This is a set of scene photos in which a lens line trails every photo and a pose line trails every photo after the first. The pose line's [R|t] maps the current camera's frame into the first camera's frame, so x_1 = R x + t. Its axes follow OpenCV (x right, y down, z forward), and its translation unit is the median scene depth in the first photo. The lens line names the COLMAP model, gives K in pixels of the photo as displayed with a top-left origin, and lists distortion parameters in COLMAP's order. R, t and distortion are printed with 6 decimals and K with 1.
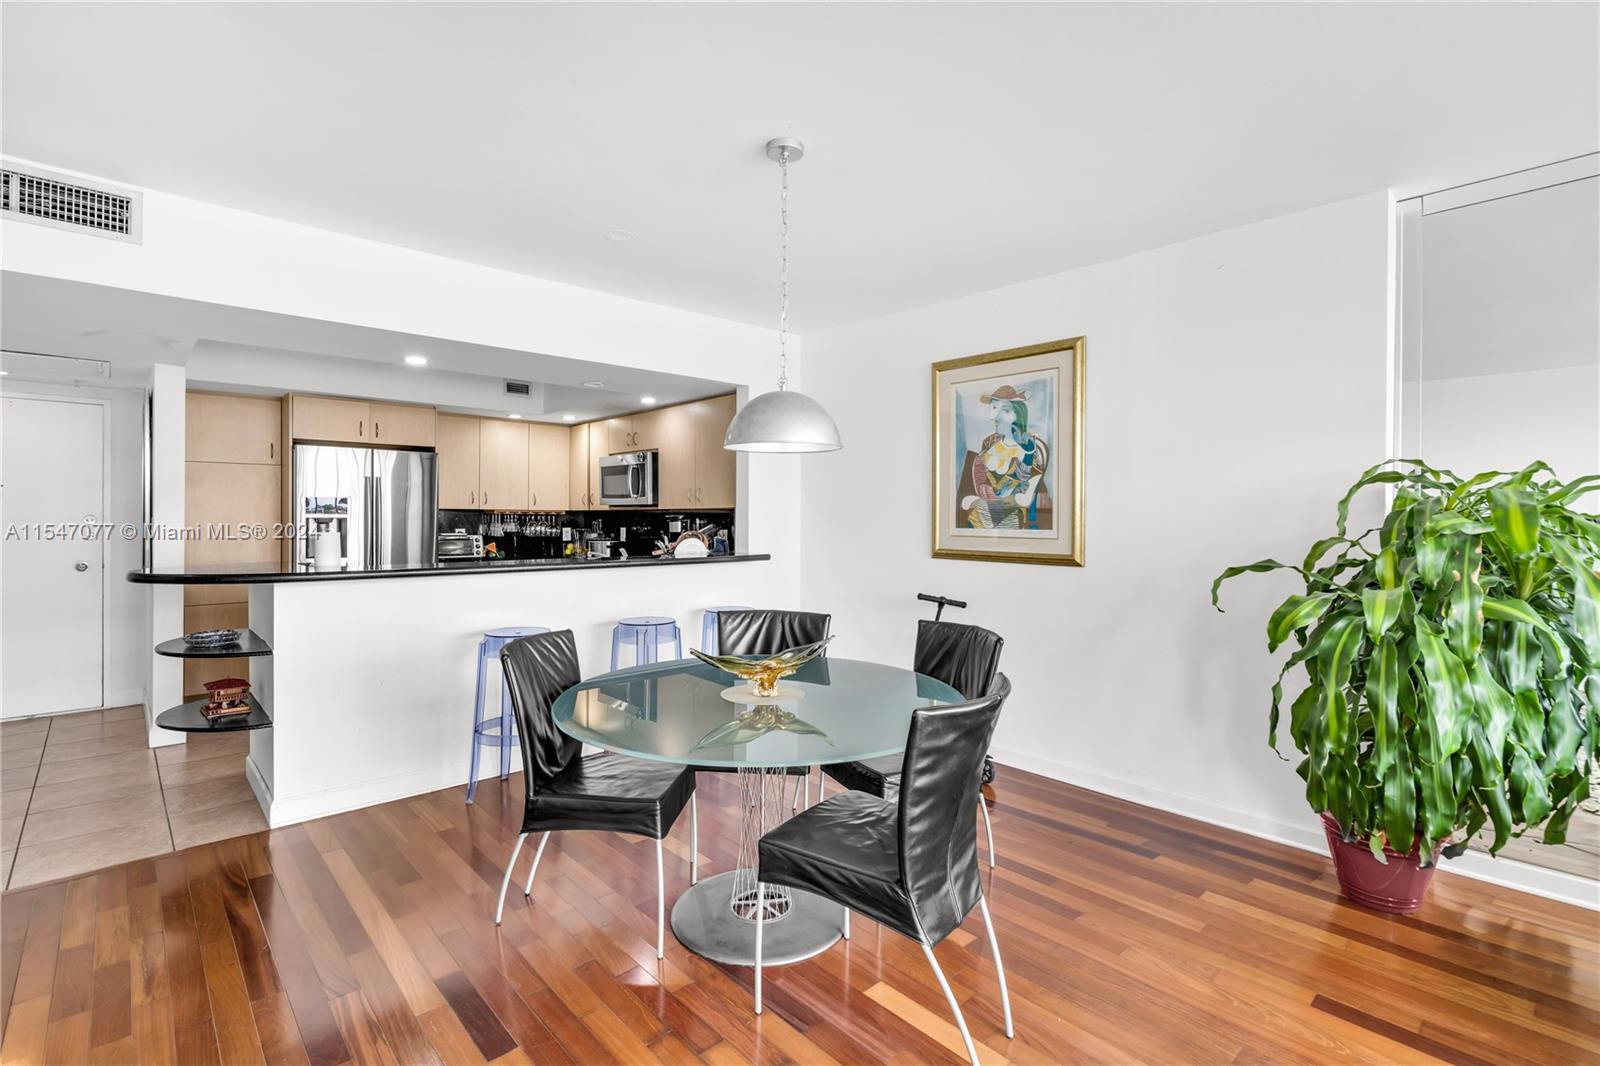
lens RADIAL K [[743.0, 0, 806.1], [0, 743.0, 516.7], [0, 0, 1]] dist [-0.001840, -0.000531]
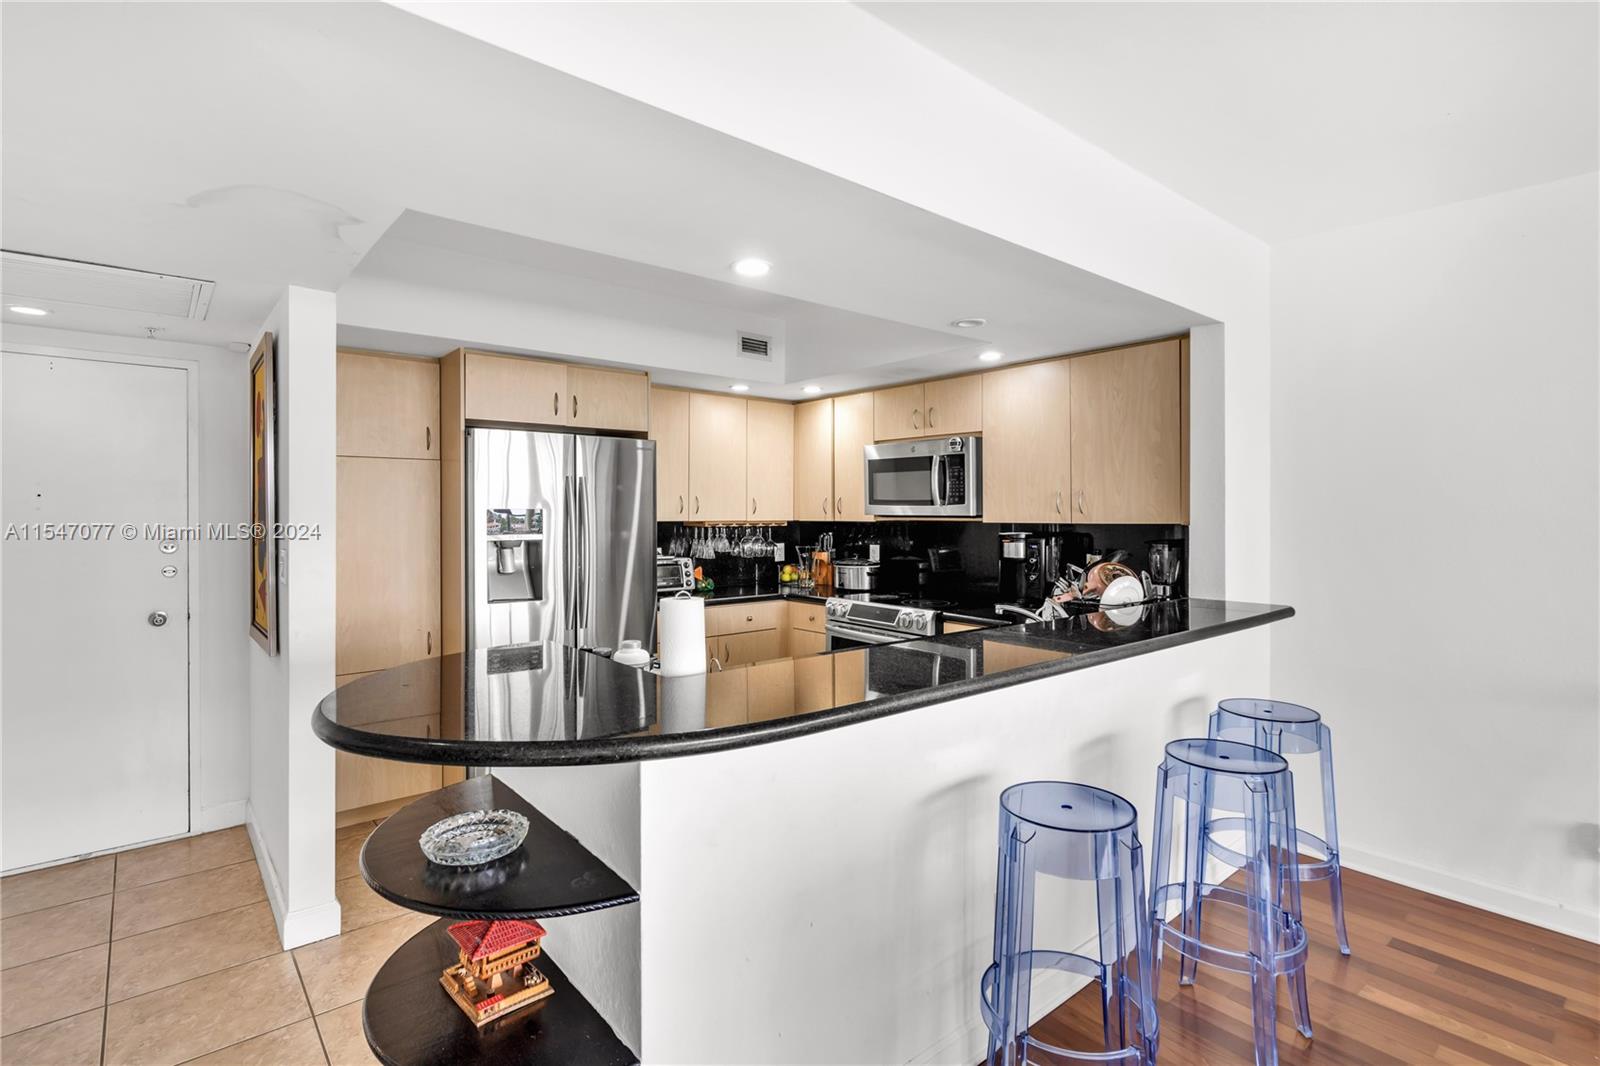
lens RADIAL K [[777.1, 0, 803.1], [0, 777.1, 512.5], [0, 0, 1]] dist [0.000576, -0.000119]
pose [[0.998524, -0.003334, -0.054204, -0.365808], [0.003491, 0.999990, 0.002796, -0.024762], [0.054194, -0.002981, 0.998526, 0.341799]]
